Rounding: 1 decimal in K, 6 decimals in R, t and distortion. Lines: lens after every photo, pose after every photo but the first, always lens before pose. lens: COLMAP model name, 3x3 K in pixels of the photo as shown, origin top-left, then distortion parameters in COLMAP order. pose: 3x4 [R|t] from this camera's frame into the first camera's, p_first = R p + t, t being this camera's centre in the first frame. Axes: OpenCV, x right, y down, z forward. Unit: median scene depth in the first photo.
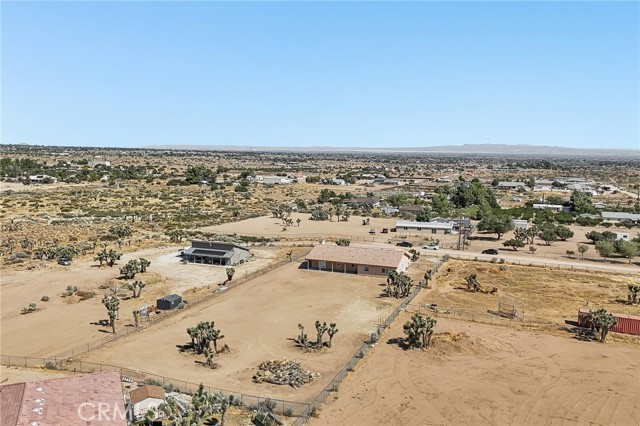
lens RADIAL K [[556.9, 0, 321.4], [0, 556.9, 212.8], [0, 0, 1]] dist [0.115736, -0.184140]
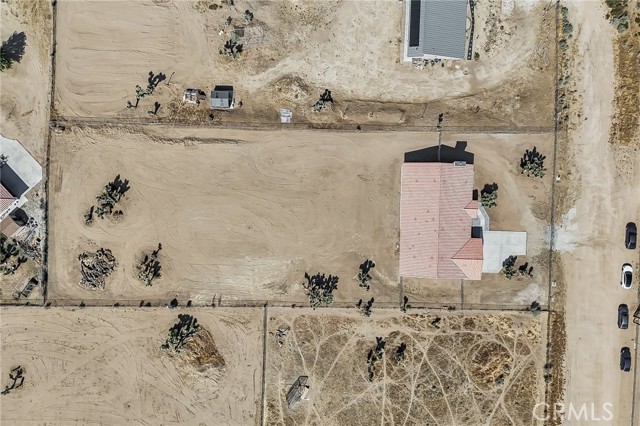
lens RADIAL K [[556.9, 0, 321.4], [0, 556.9, 212.8], [0, 0, 1]] dist [0.115736, -0.184140]
pose [[0.338092, 0.941112, 0.001068, -0.000361], [-0.113913, 0.039796, 0.992693, -0.745556], [0.934194, -0.335743, 0.120660, 0.784612]]
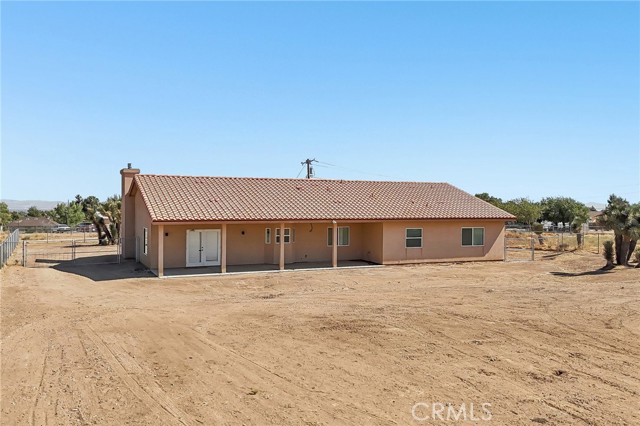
lens RADIAL K [[556.9, 0, 321.4], [0, 556.9, 212.8], [0, 0, 1]] dist [0.115736, -0.184140]
pose [[0.687459, -0.018939, 0.725976, -0.135665], [0.090806, 0.994056, -0.060056, 0.099995], [-0.720523, 0.107209, 0.685093, 0.845762]]
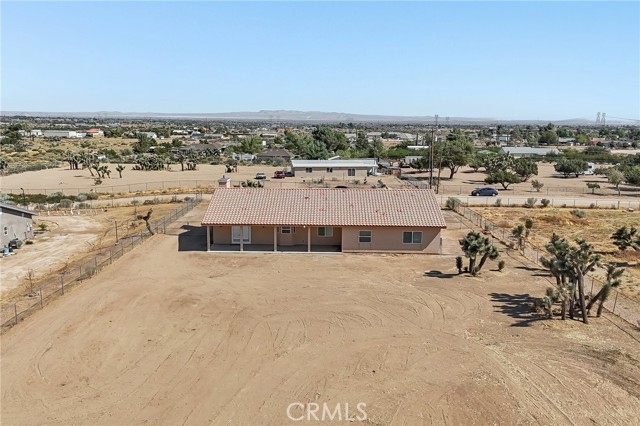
lens RADIAL K [[556.9, 0, 321.4], [0, 556.9, 212.8], [0, 0, 1]] dist [0.115736, -0.184140]
pose [[0.937545, -0.064647, 0.341804, -0.084960], [0.044656, 0.996817, 0.066043, 0.054840], [-0.344986, -0.046655, 0.937448, 0.627957]]
